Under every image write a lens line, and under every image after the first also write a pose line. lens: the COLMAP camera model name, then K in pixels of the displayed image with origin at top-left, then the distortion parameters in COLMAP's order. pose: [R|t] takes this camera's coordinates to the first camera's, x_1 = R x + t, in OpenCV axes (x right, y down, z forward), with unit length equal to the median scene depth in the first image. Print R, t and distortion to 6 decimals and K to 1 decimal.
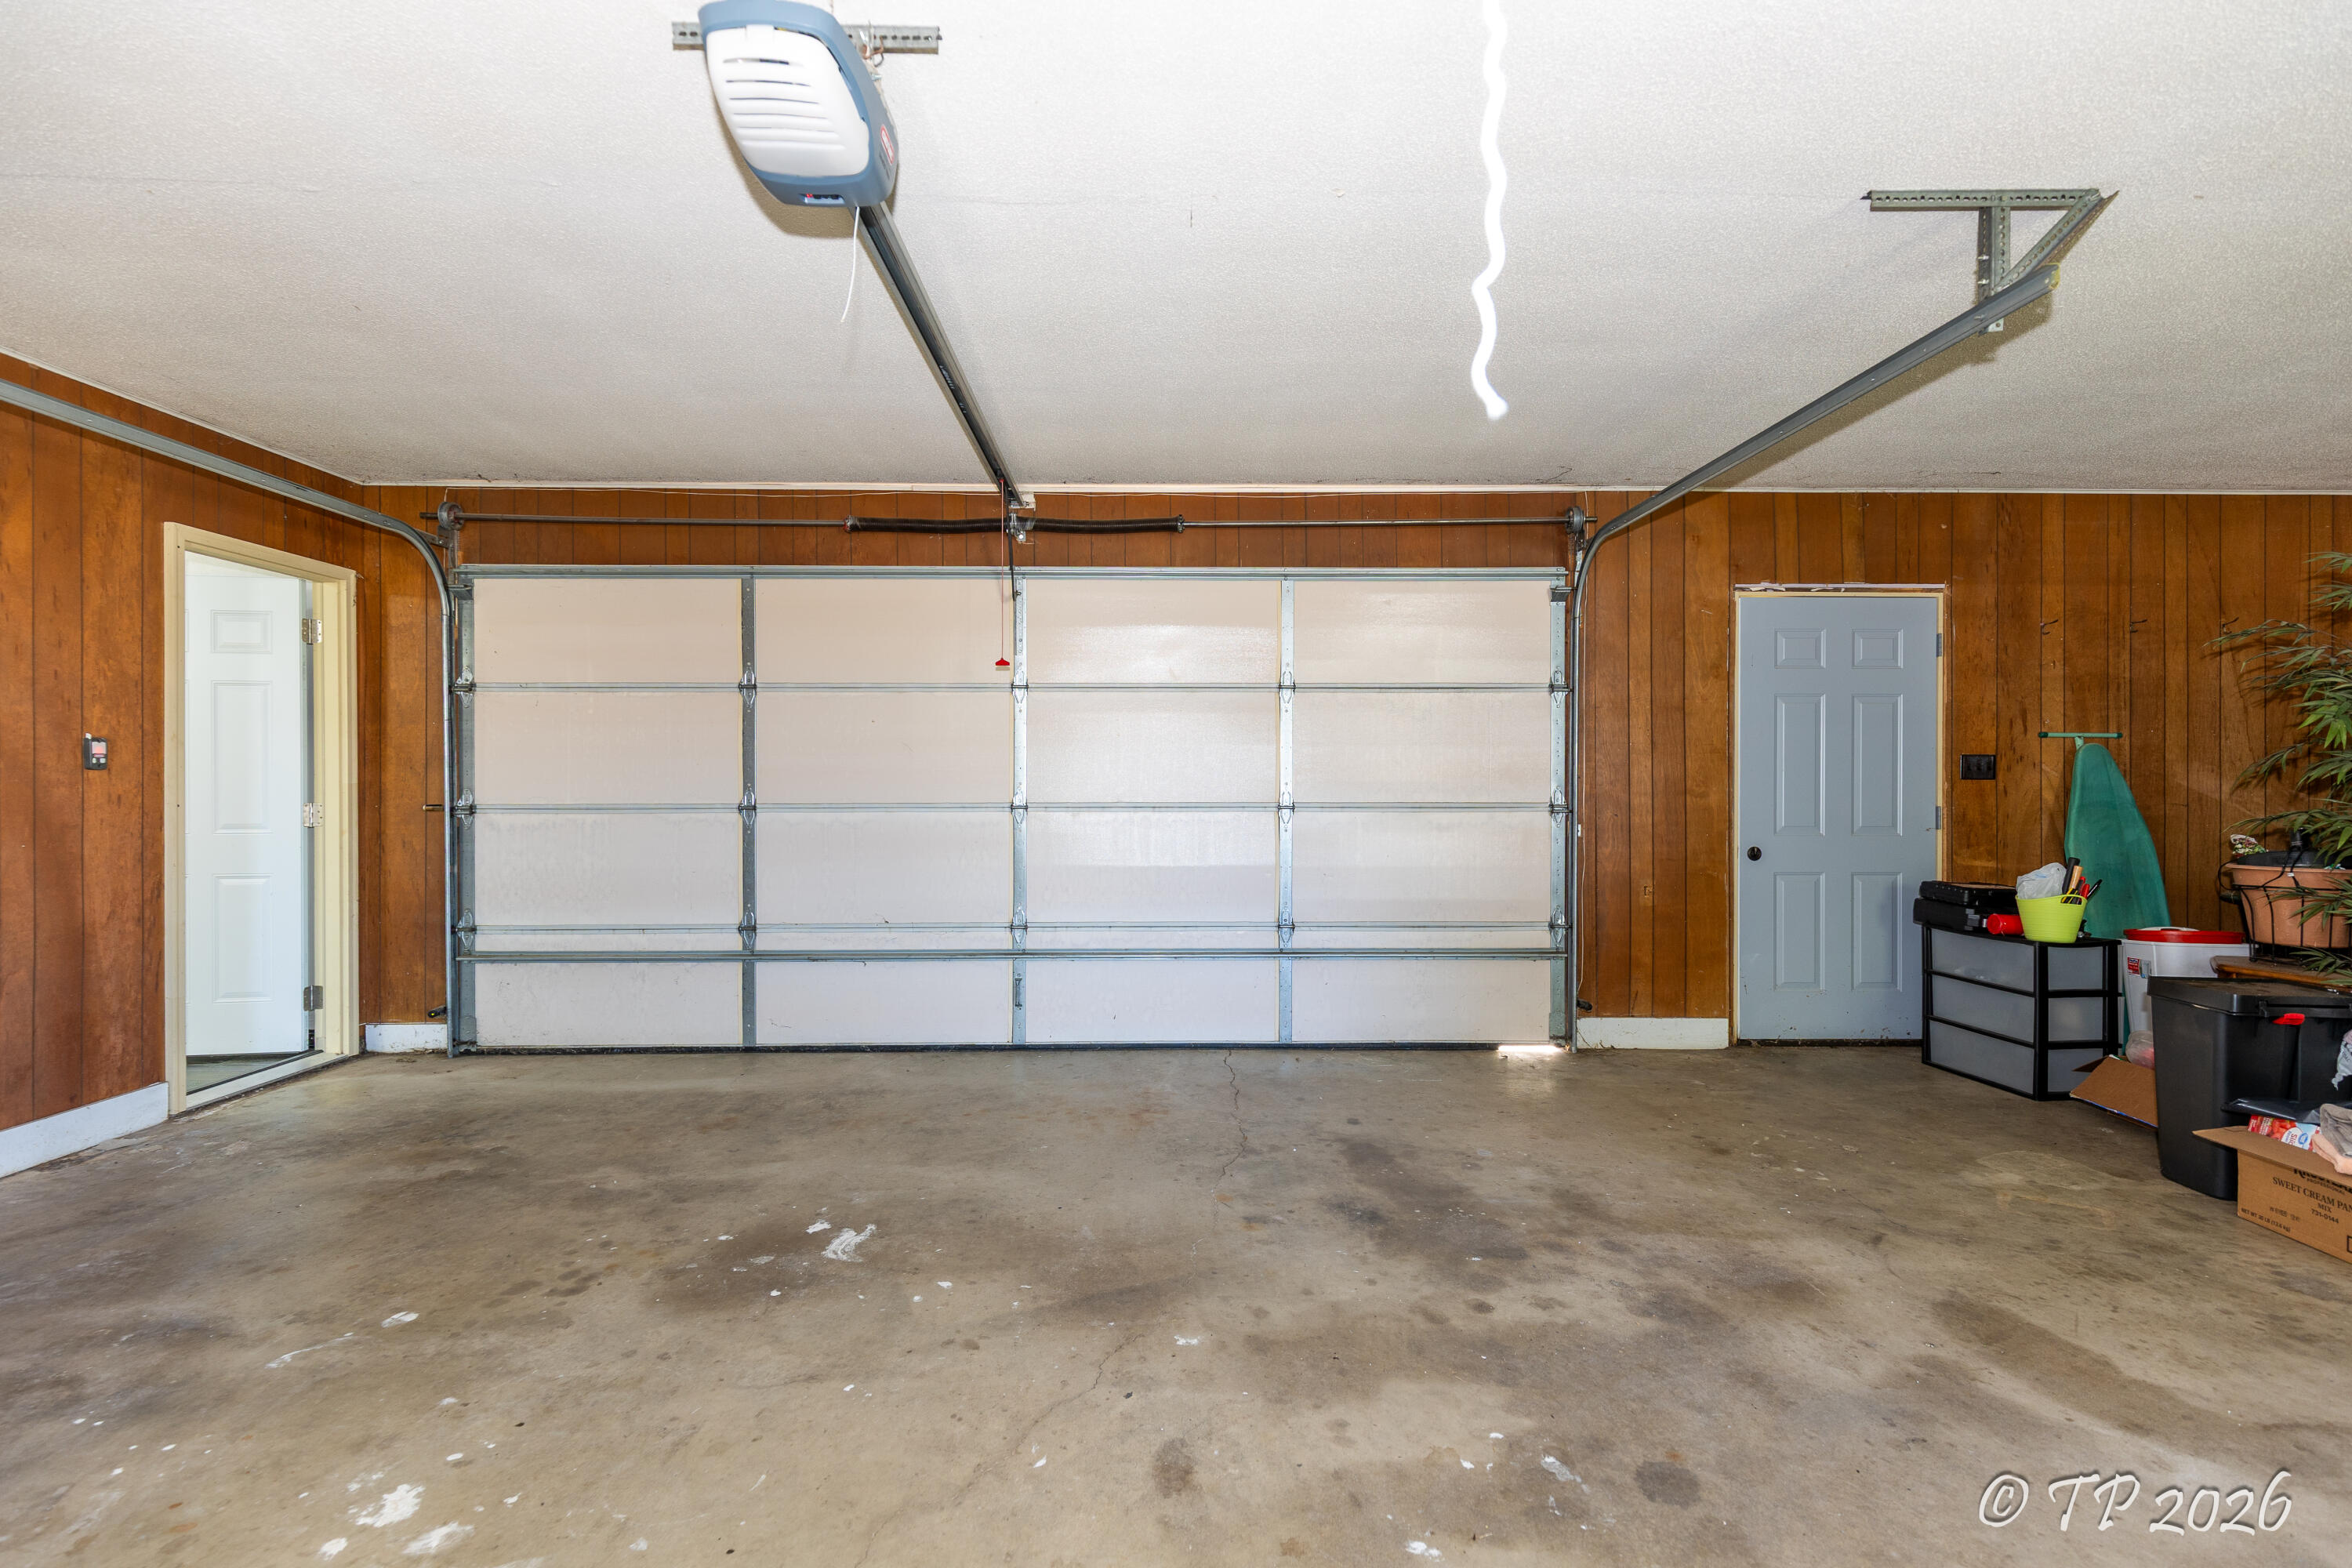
lens RADIAL K [[1103.6, 0, 1179.2], [0, 1103.6, 787.4], [0, 0, 1]] dist [0.005309, 0.000219]
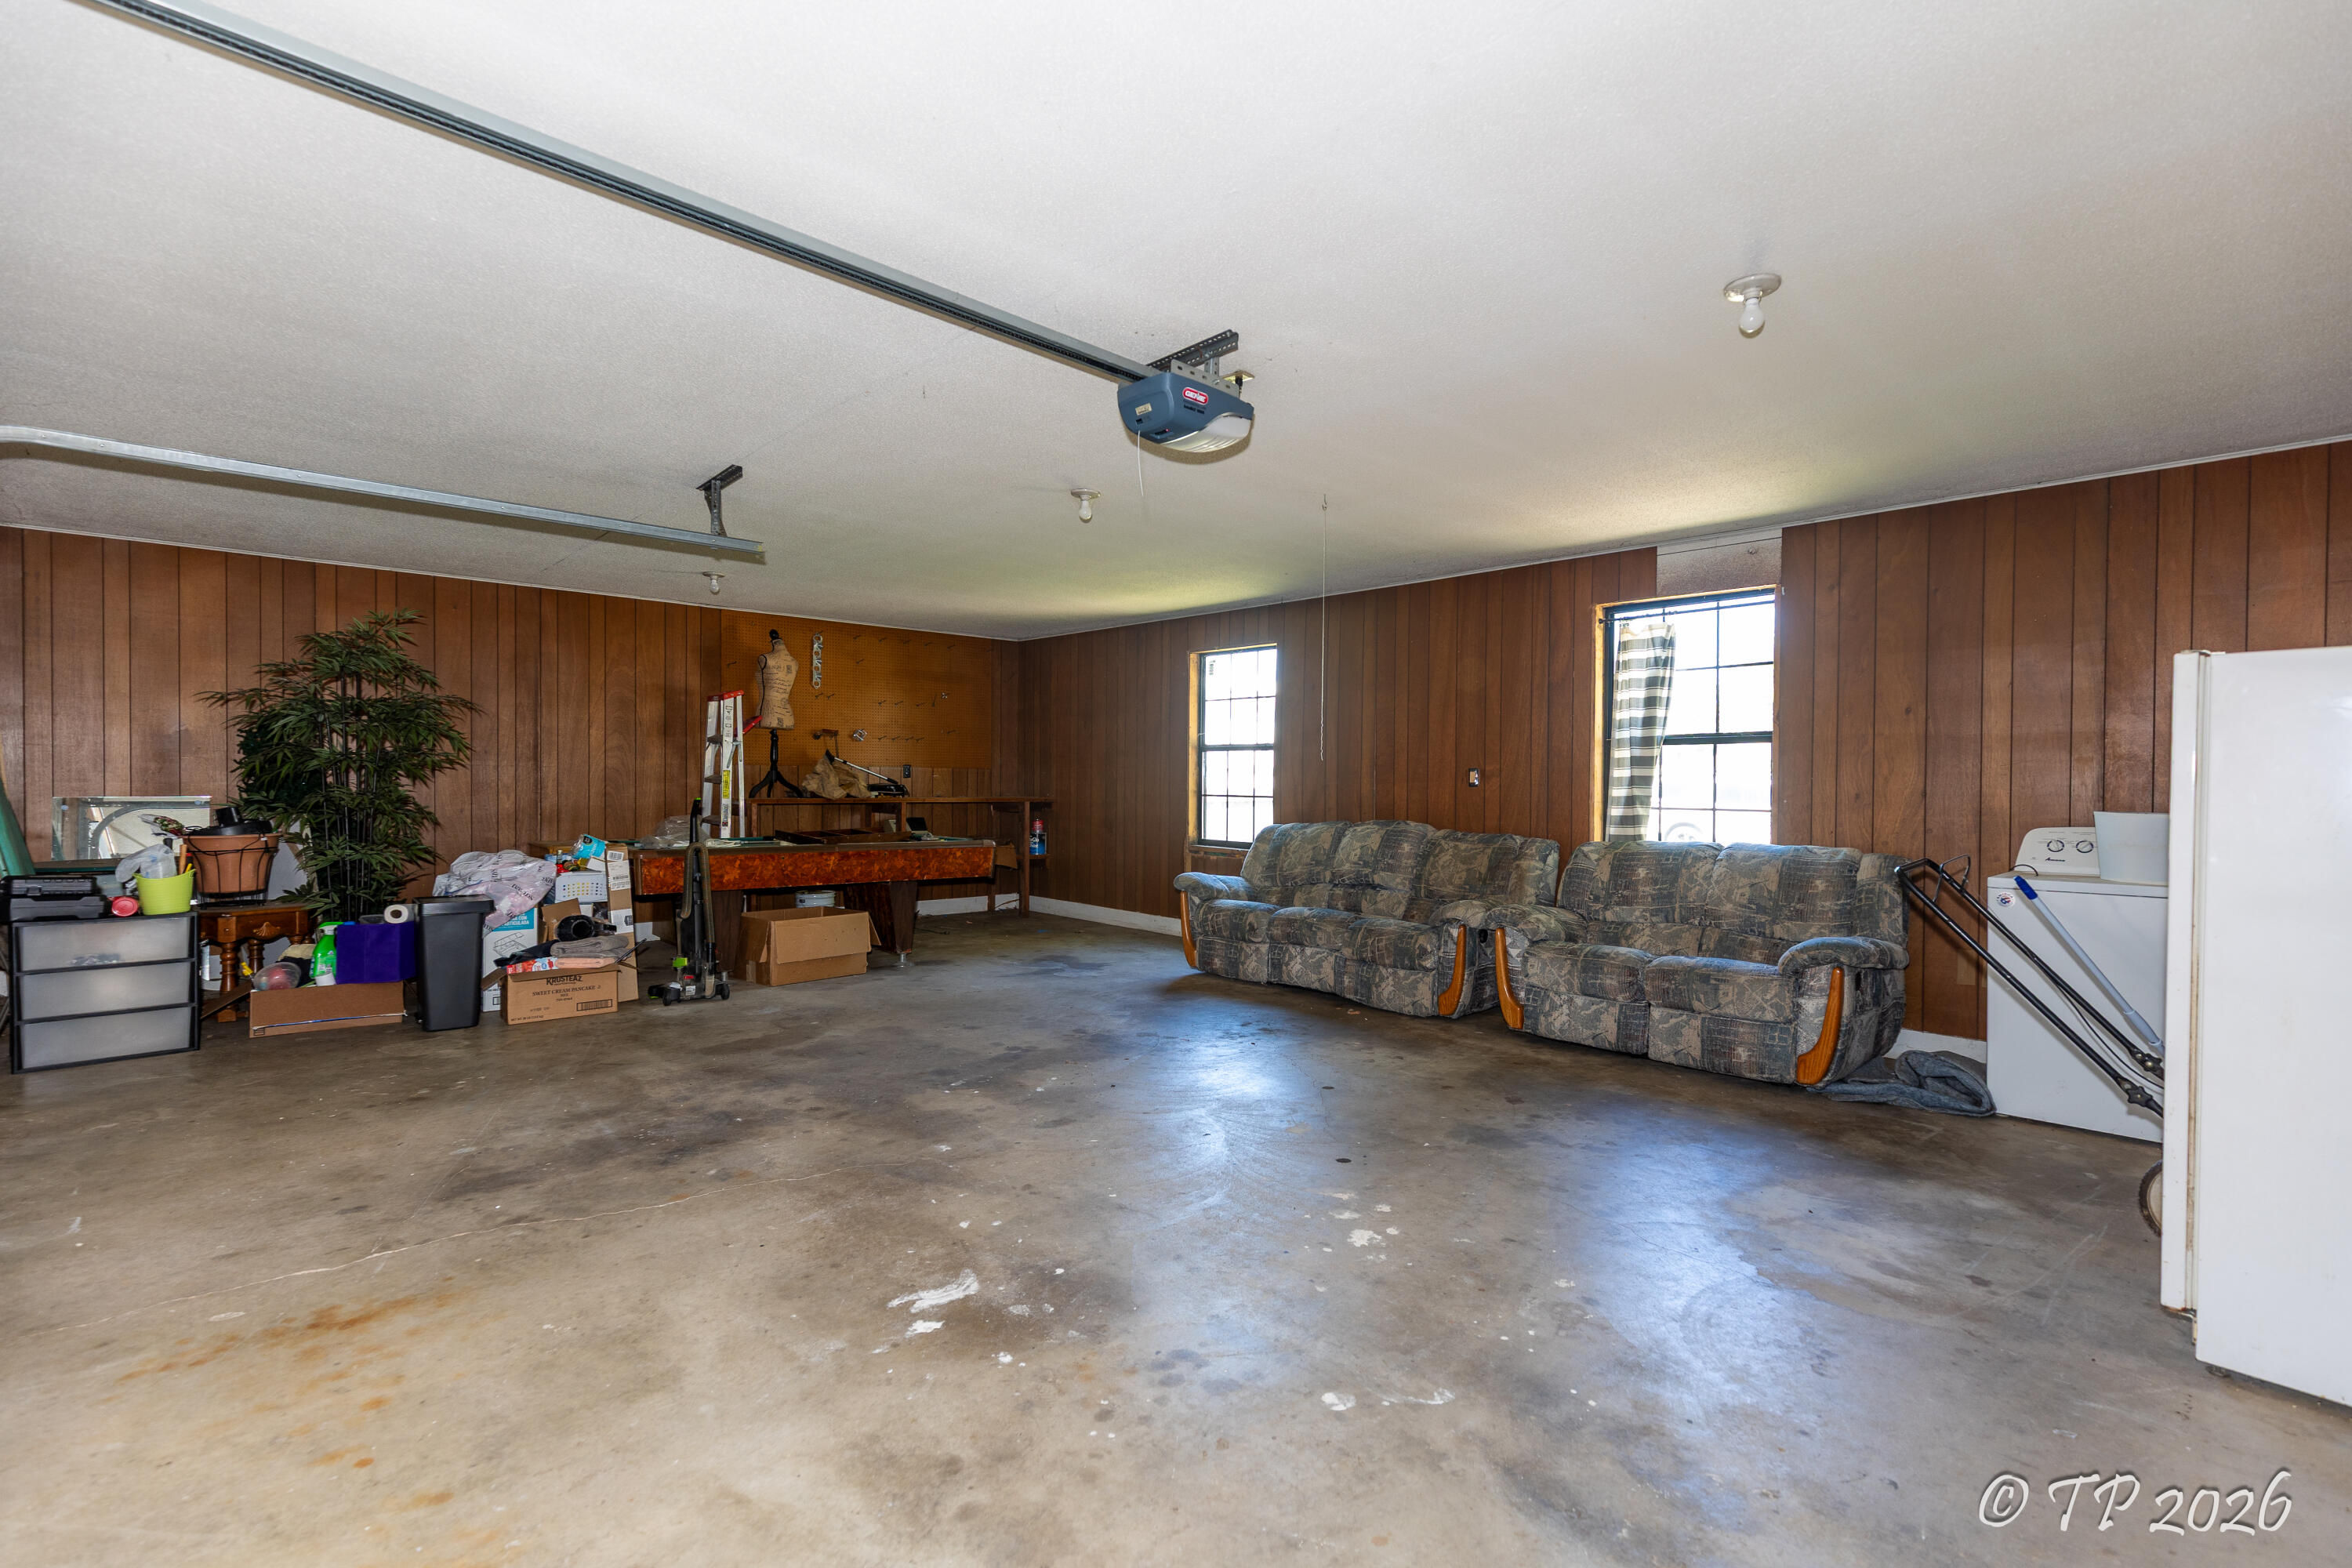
lens RADIAL K [[1103.6, 0, 1178.7], [0, 1103.6, 786.5], [0, 0, 1]] dist [0.005309, 0.000219]
pose [[-0.675421, -0.010338, 0.737360, -1.164078], [-0.007471, 0.999946, 0.007176, -0.013881], [-0.737394, -0.000662, -0.675462, 1.559047]]
